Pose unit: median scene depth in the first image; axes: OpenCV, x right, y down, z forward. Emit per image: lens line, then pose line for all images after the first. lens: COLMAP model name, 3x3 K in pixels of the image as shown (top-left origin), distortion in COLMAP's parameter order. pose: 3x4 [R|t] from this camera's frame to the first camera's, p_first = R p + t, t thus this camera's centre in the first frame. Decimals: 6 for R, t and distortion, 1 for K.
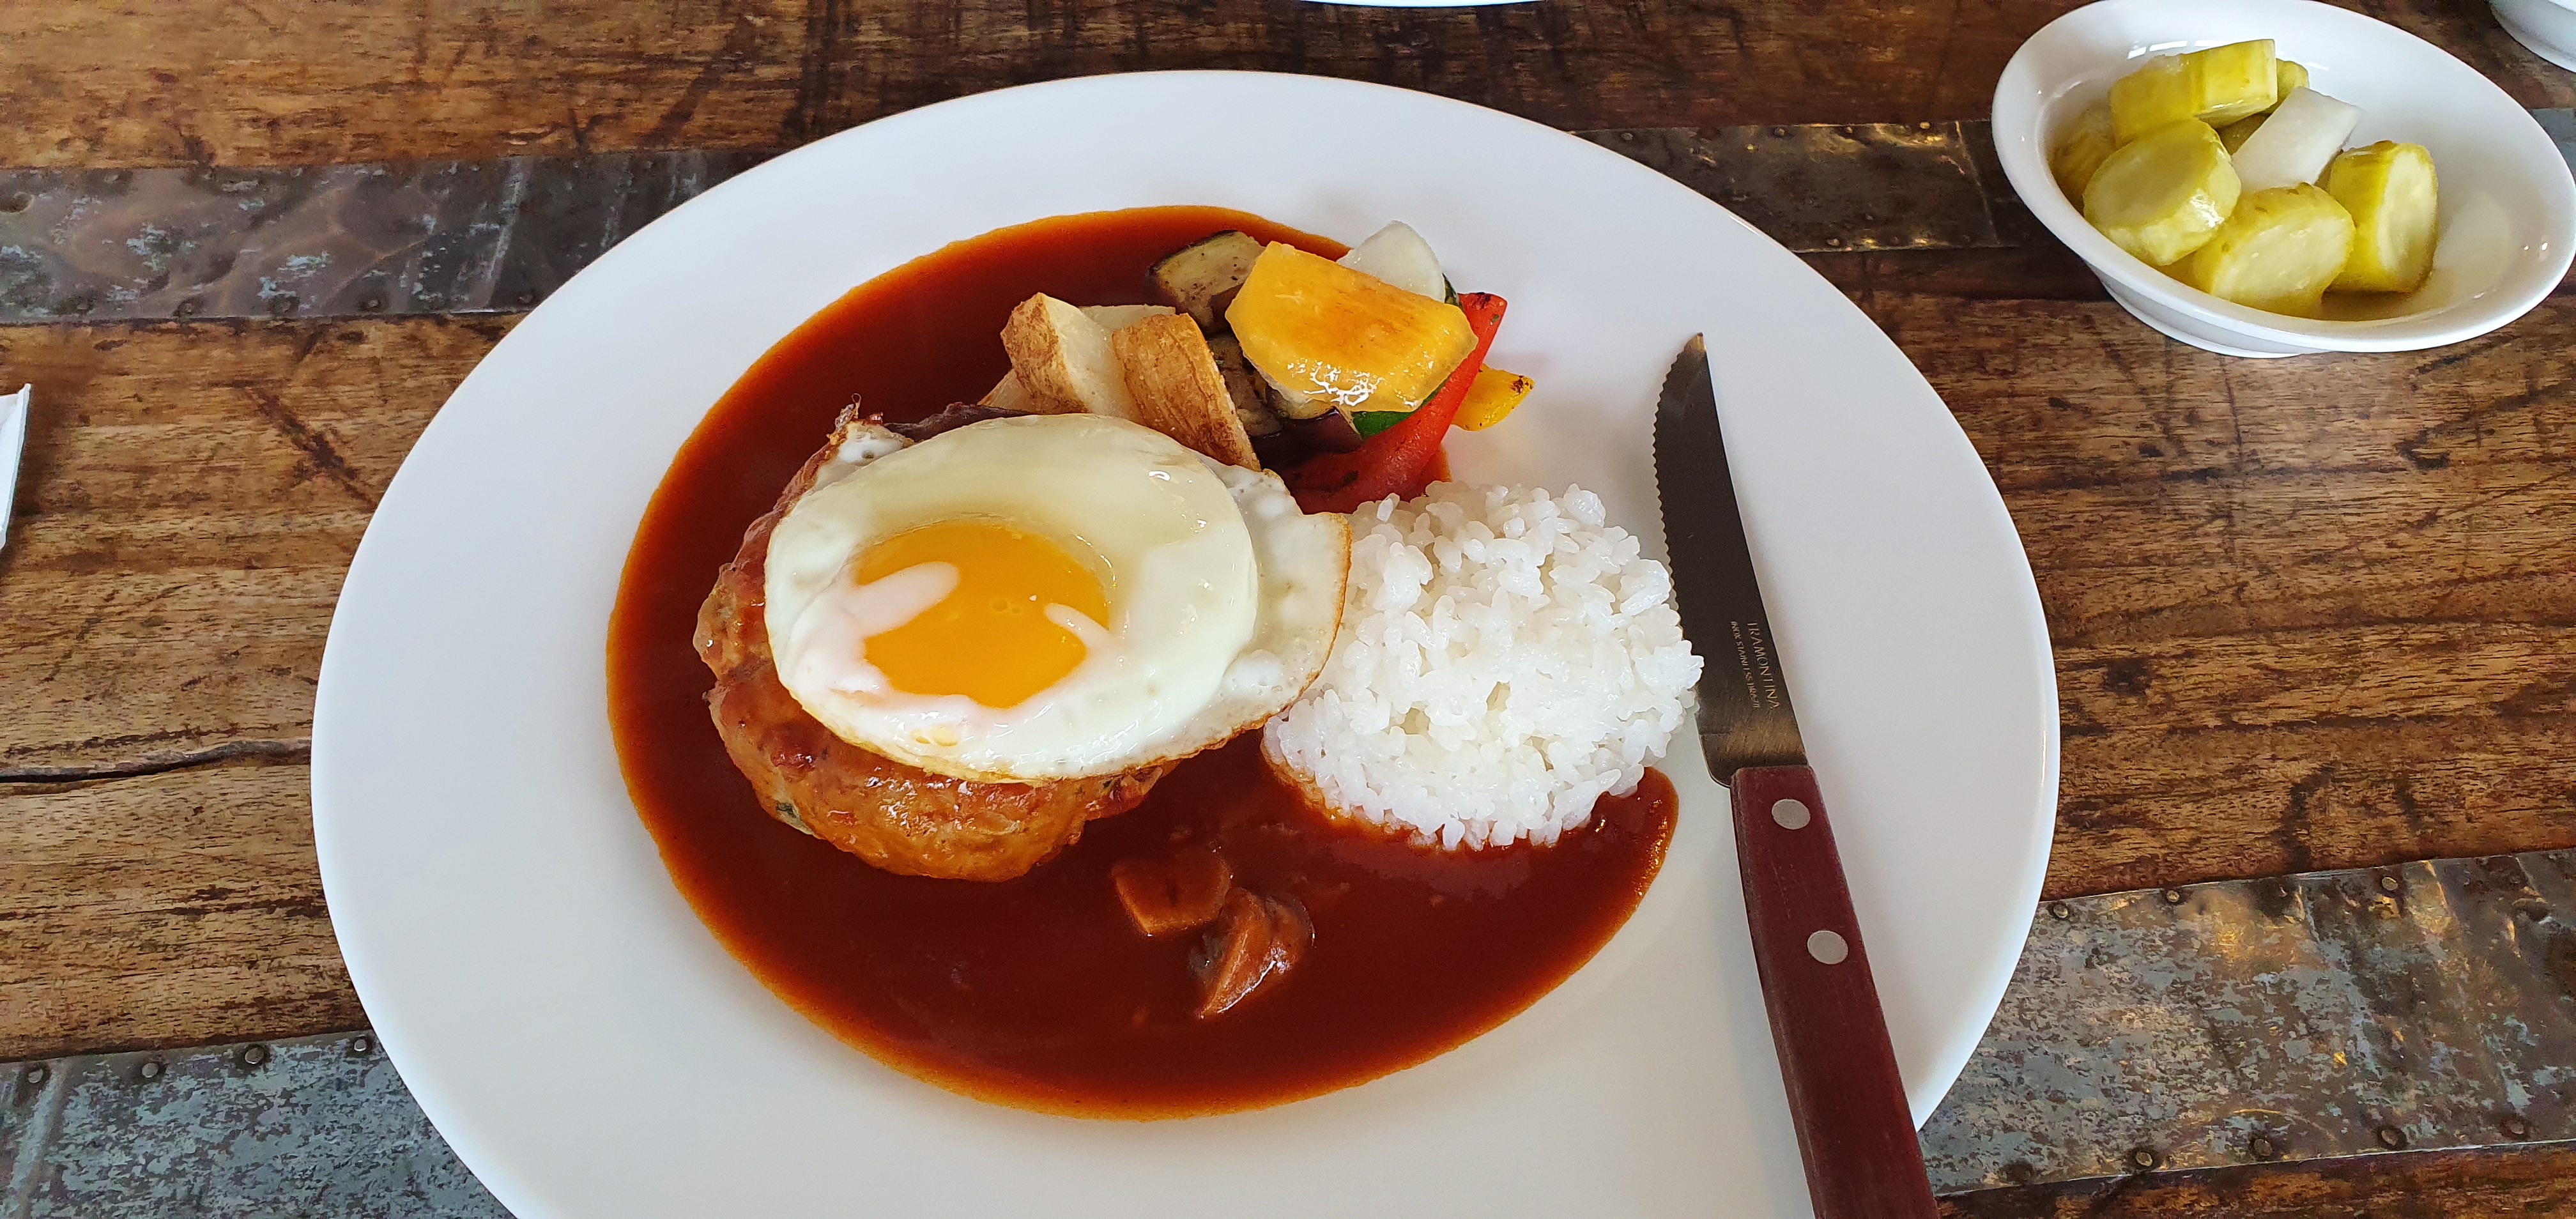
lens RADIAL K [[1979.7, 0, 1289.9], [0, 1979.7, 623.9], [0, 0, 1]] dist [0.008968, 0.012759]
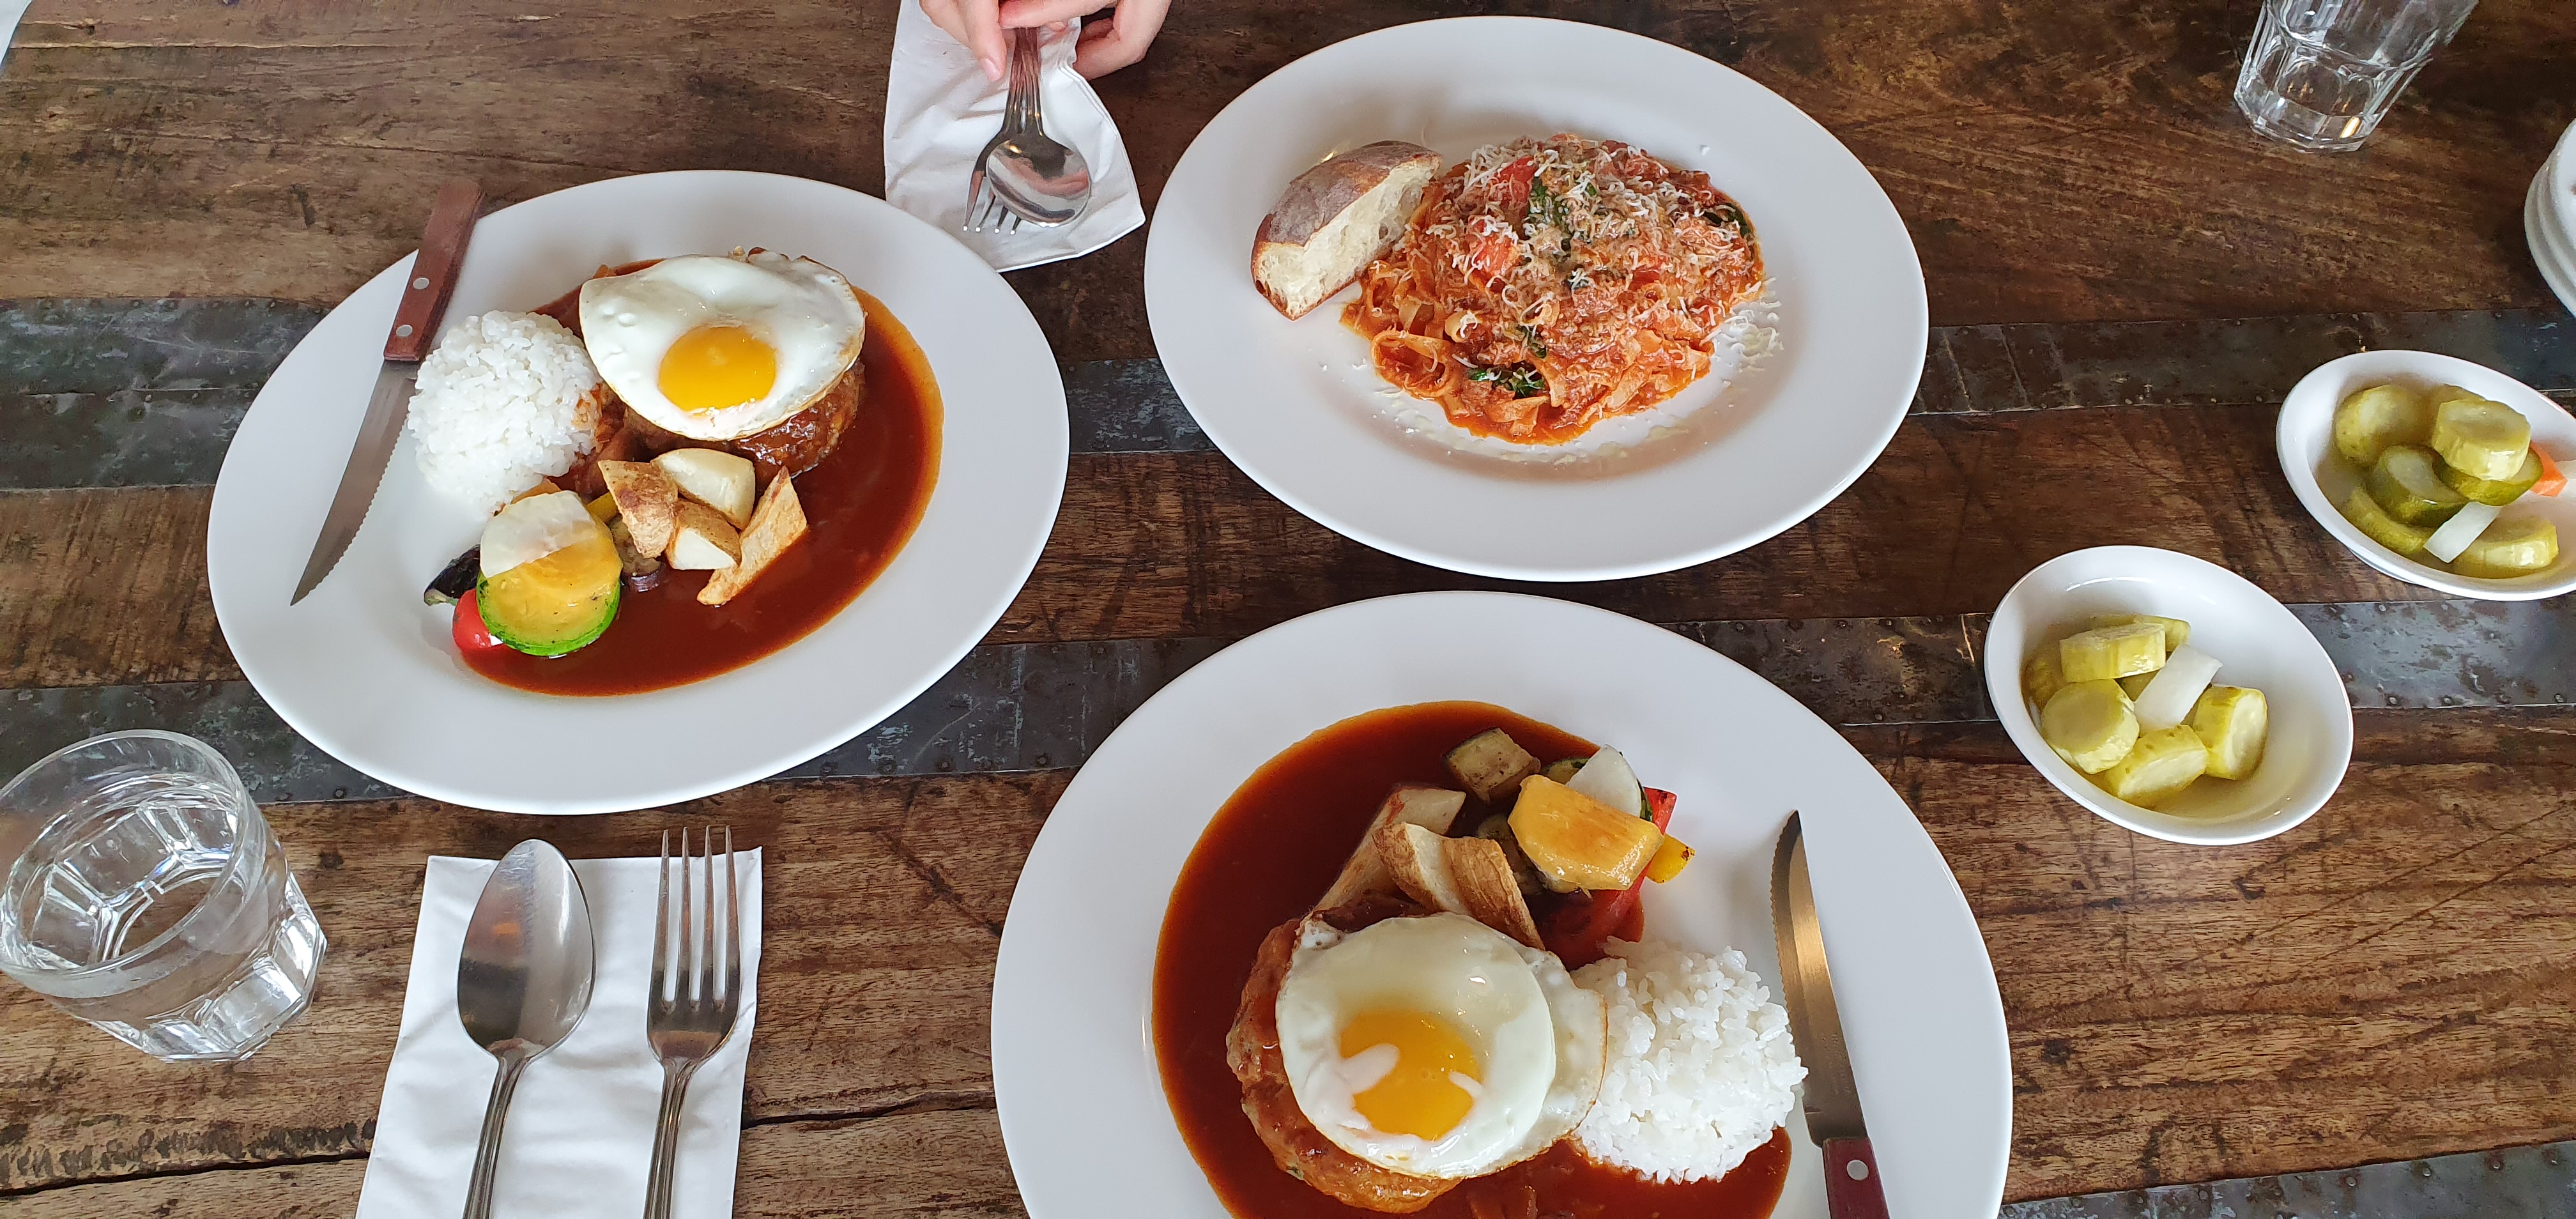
lens RADIAL K [[1979.7, 0, 1285.5], [0, 1979.7, 600.9], [0, 0, 1]] dist [0.008968, 0.012759]
pose [[0.999949, 0.008767, 0.005070, -0.229577], [-0.009018, 0.998616, 0.051807, -0.424615], [-0.004609, -0.051850, 0.998644, -0.622270]]
